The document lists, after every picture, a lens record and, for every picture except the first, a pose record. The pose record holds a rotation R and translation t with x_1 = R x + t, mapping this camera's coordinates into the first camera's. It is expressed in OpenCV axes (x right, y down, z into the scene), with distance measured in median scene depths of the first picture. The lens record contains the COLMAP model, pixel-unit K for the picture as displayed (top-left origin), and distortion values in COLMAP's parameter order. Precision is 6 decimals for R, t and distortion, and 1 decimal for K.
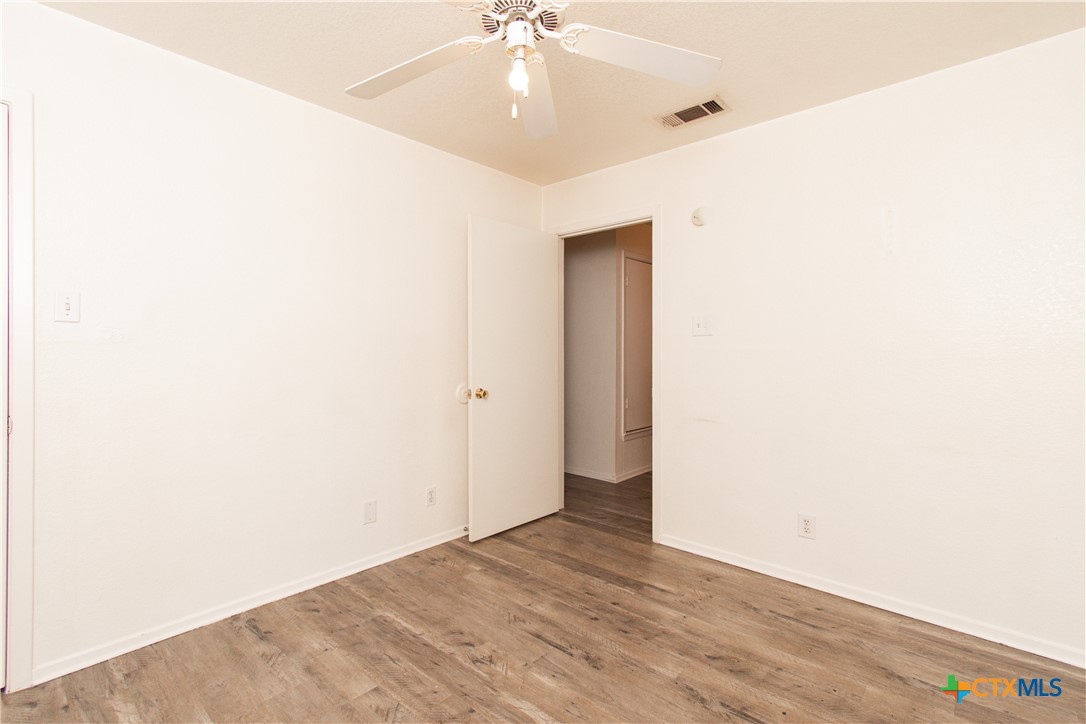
lens RADIAL K [[497.3, 0, 539.1], [0, 497.3, 354.9], [0, 0, 1]] dist [0.003522, -0.000617]
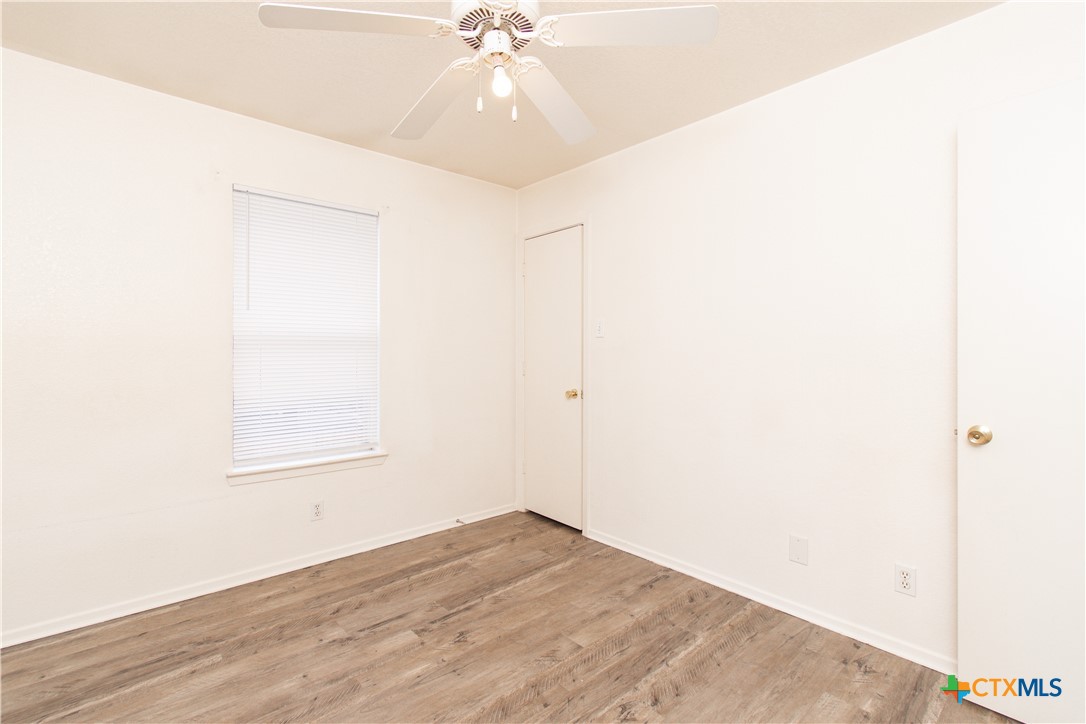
lens RADIAL K [[497.3, 0, 541.6], [0, 497.3, 358.1], [0, 0, 1]] dist [0.003522, -0.000617]
pose [[-0.097257, 0.007032, -0.995234, 0.718574], [-0.016798, 0.999821, 0.008705, -0.006861], [0.995118, 0.017565, -0.097121, 0.880073]]
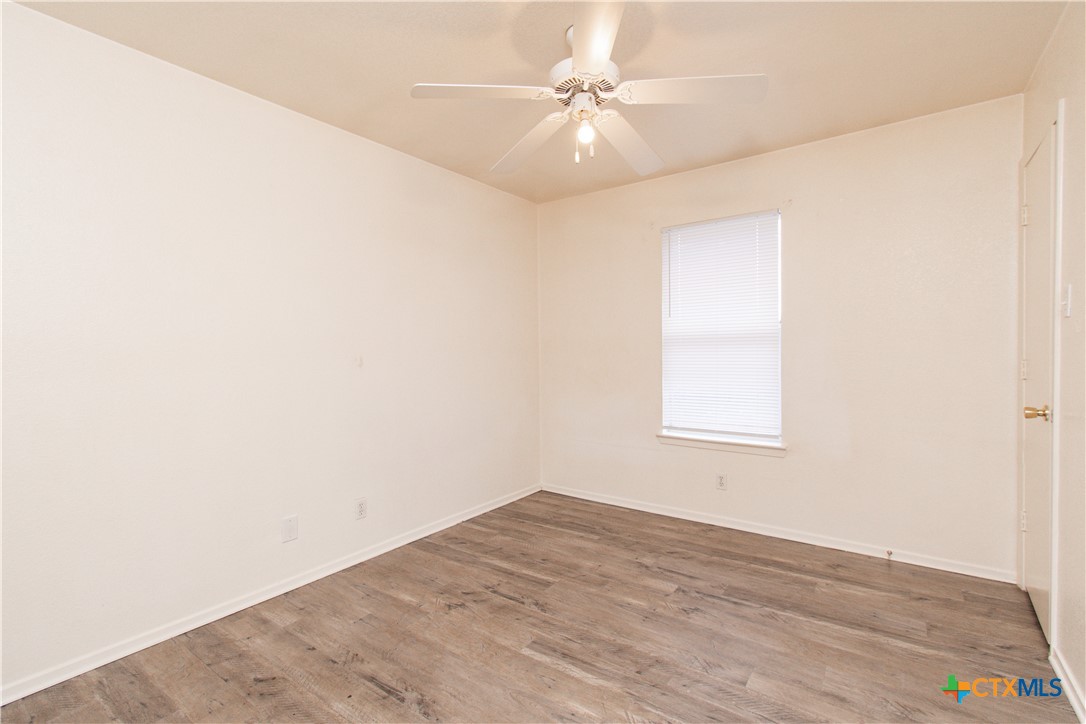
lens RADIAL K [[497.3, 0, 552.9], [0, 497.3, 359.2], [0, 0, 1]] dist [0.003522, -0.000617]
pose [[-0.992050, 0.010289, -0.125424, 0.154300], [0.006172, 0.999431, 0.033171, -0.021329], [0.125694, 0.032133, -0.991549, 1.682353]]
